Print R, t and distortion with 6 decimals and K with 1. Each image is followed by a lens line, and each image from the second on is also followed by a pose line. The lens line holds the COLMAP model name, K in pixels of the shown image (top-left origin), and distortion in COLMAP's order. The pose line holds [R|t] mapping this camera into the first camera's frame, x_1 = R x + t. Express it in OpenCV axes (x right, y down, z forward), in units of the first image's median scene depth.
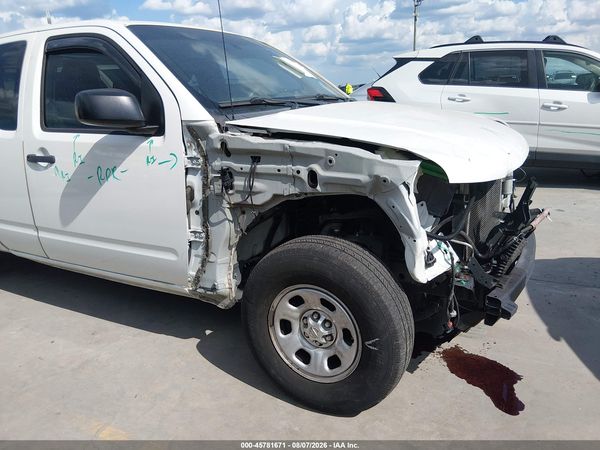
lens RADIAL K [[471.7, 0, 300.0], [0, 471.7, 225.0], [0, 0, 1]] dist [0.089037, -0.201077]
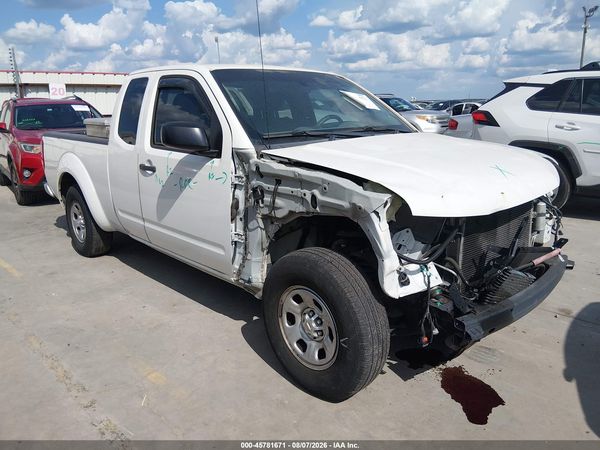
lens RADIAL K [[471.7, 0, 300.0], [0, 471.7, 225.0], [0, 0, 1]] dist [0.089037, -0.201077]
pose [[0.947886, 0.099961, -0.302522, 0.331307], [-0.105405, 0.994428, -0.001678, -0.026730], [0.300669, 0.033478, 0.953141, -0.165393]]
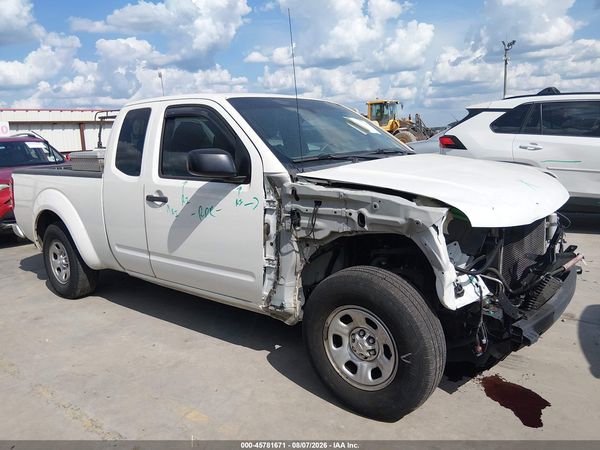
lens RADIAL K [[474.2, 0, 295.7], [0, 474.2, 224.7], [0, 0, 1]] dist [0.091572, -0.210658]
pose [[0.982605, 0.030258, -0.183227, 0.077106], [-0.045714, 0.995687, -0.080728, 0.021795], [0.179994, 0.087700, 0.979750, -0.233666]]
